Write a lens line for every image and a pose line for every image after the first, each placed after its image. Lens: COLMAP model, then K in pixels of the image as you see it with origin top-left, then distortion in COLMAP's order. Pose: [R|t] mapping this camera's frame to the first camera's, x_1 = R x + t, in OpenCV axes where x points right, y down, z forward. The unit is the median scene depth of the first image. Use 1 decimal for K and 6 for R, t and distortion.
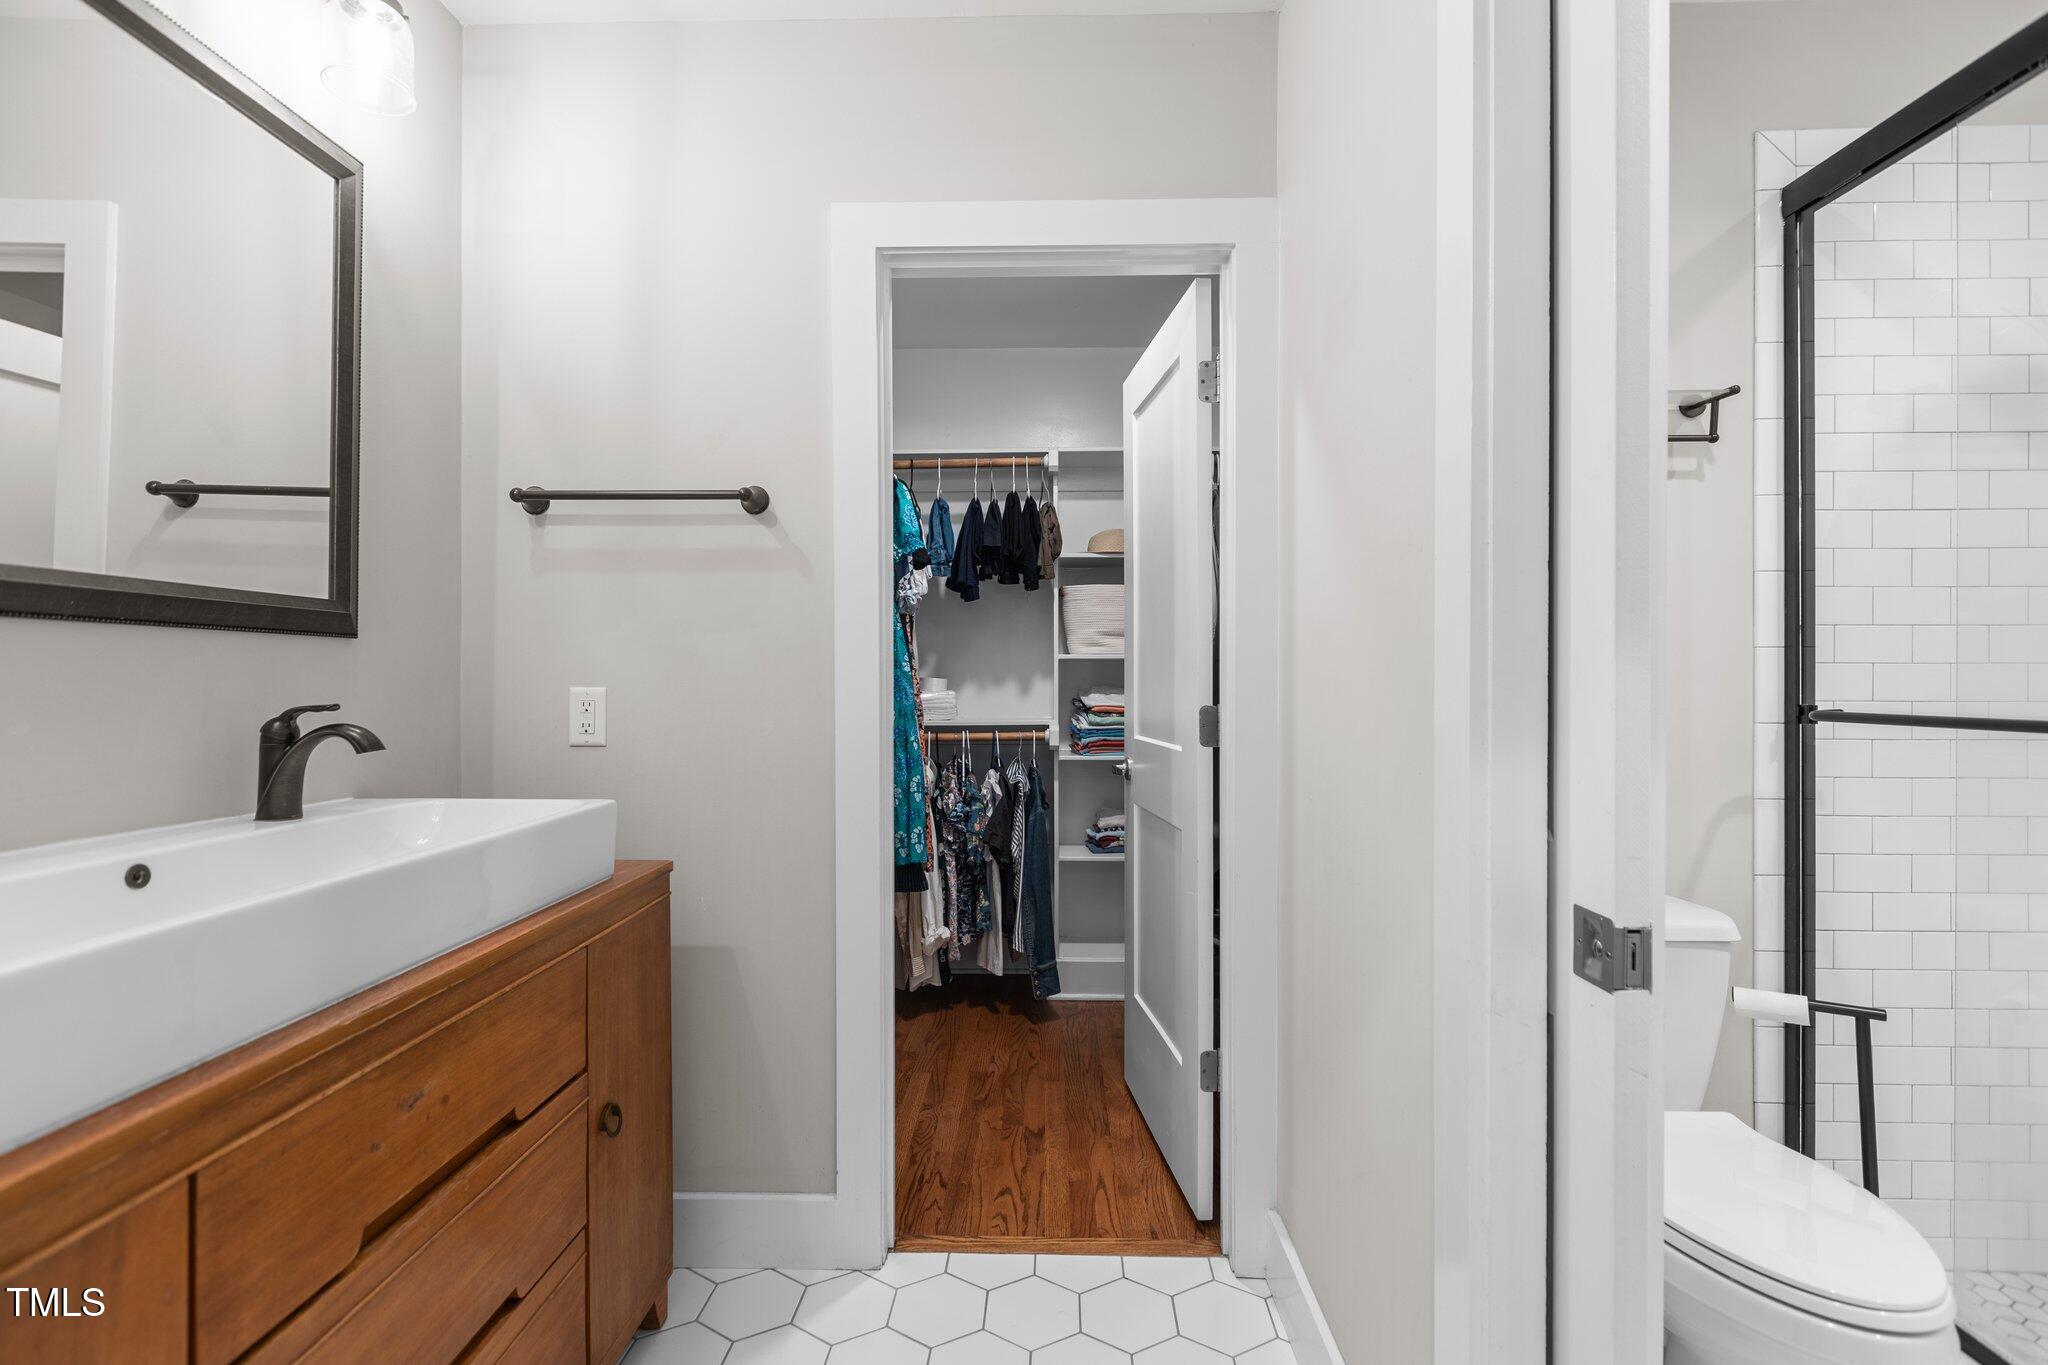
lens RADIAL K [[911.9, 0, 1028.0], [0, 911.9, 679.4], [0, 0, 1]] dist [0.002285, -0.001199]
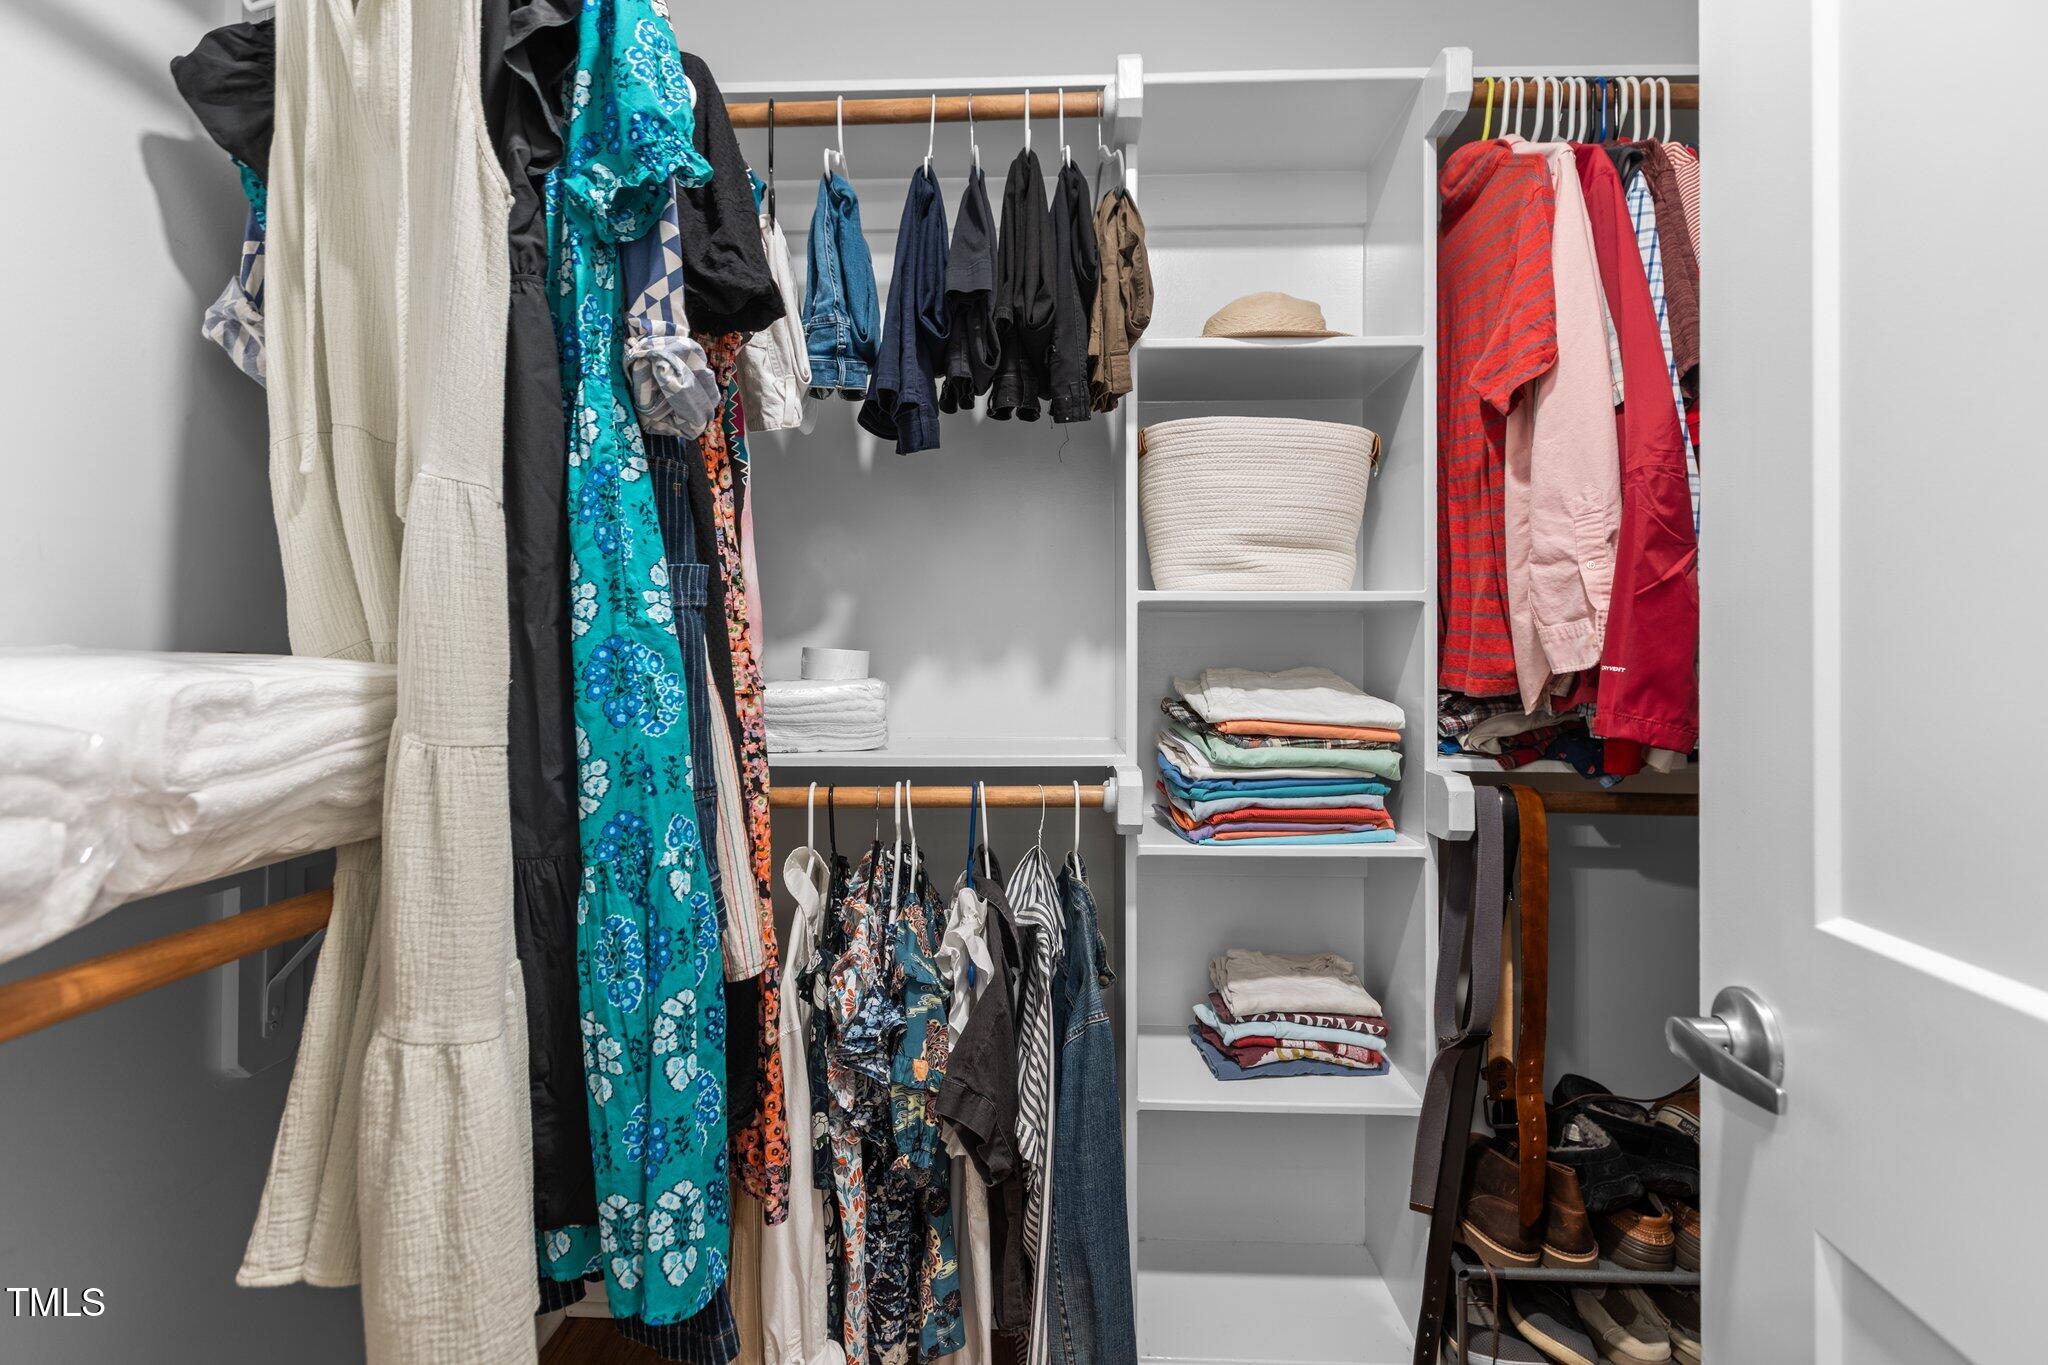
lens RADIAL K [[911.9, 0, 1017.8], [0, 911.9, 666.9], [0, 0, 1]] dist [0.002285, -0.001199]
pose [[0.999809, 0.003298, -0.019240, -0.013786], [-0.003068, 0.999924, 0.011976, 0.001878], [0.019278, -0.011915, 0.999743, 0.741570]]
